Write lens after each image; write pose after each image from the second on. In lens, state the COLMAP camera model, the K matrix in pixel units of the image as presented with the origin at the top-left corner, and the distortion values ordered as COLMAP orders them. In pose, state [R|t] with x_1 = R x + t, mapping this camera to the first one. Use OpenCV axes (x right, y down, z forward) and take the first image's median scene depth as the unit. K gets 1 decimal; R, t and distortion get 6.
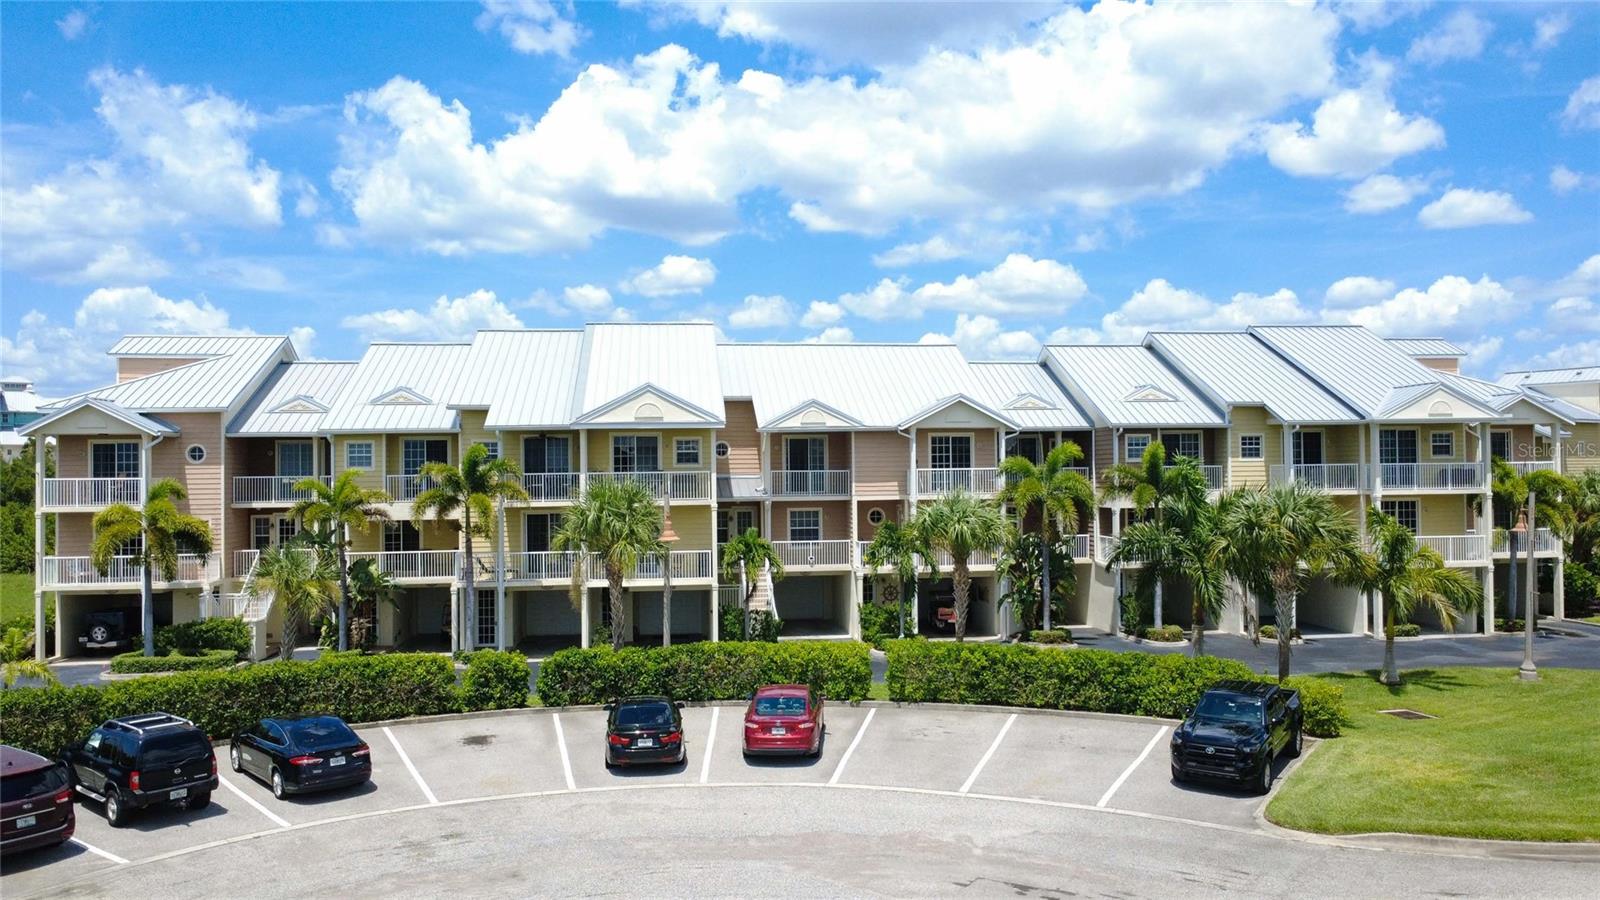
lens RADIAL K [[1160.0, 0, 802.2], [0, 1160.0, 449.8], [0, 0, 1]] dist [-0.003454, 0.001819]
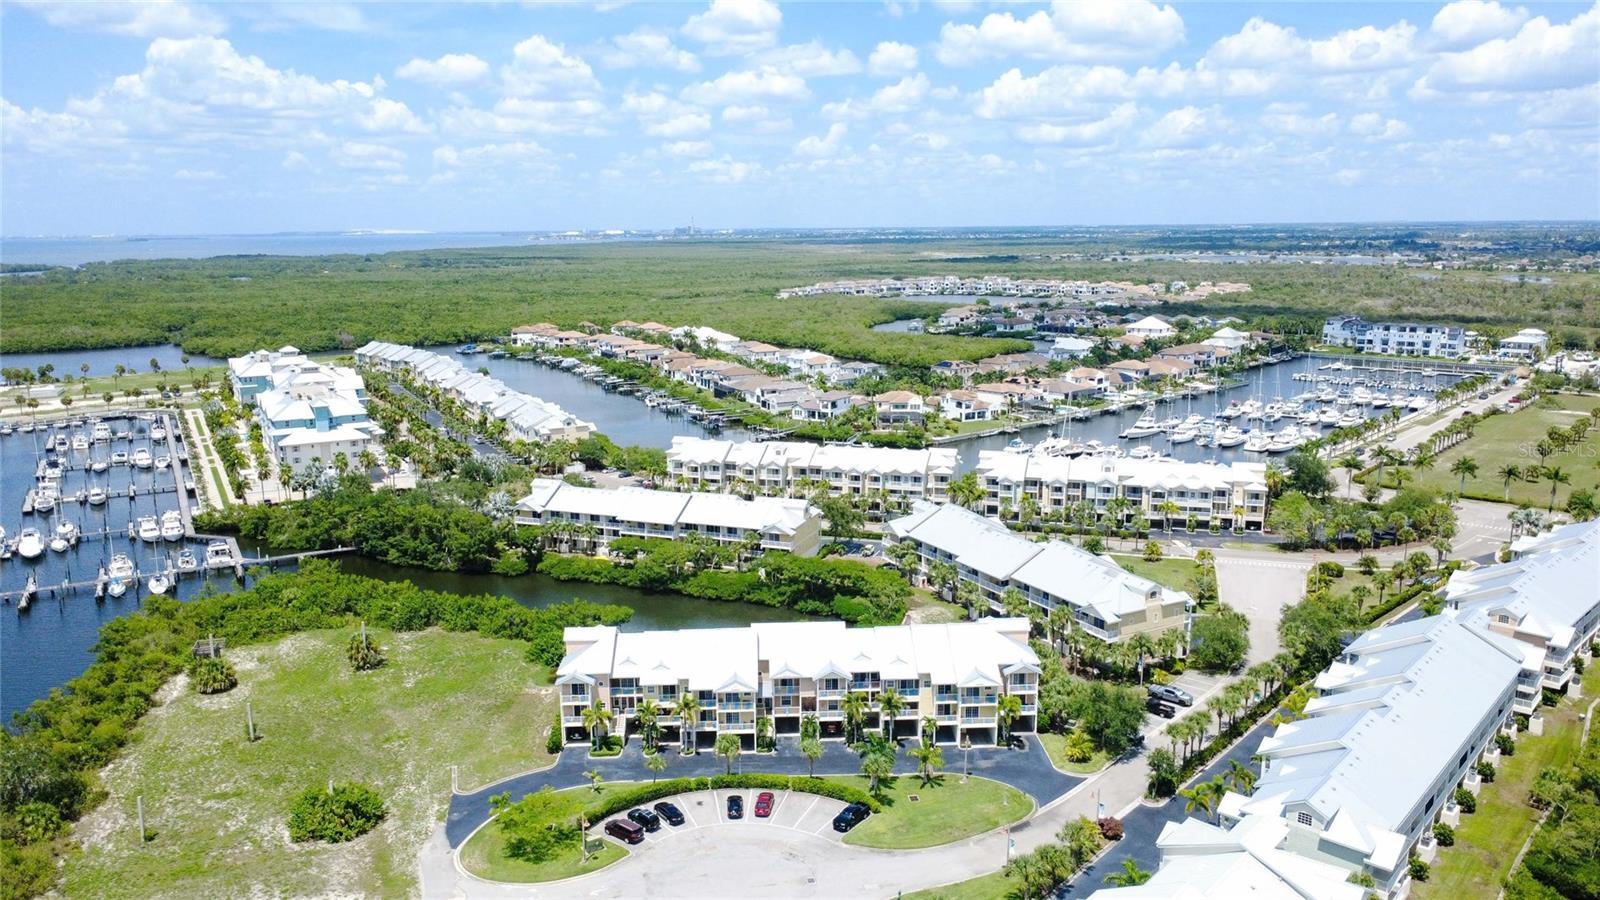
lens RADIAL K [[1160.0, 0, 800.0], [0, 1160.0, 450.7], [0, 0, 1]] dist [-0.003454, 0.001819]
pose [[0.996505, 0.016671, -0.081847, 0.321177], [0.000199, 0.979402, 0.201920, -1.385682], [0.083528, -0.201230, 0.975976, -2.156410]]
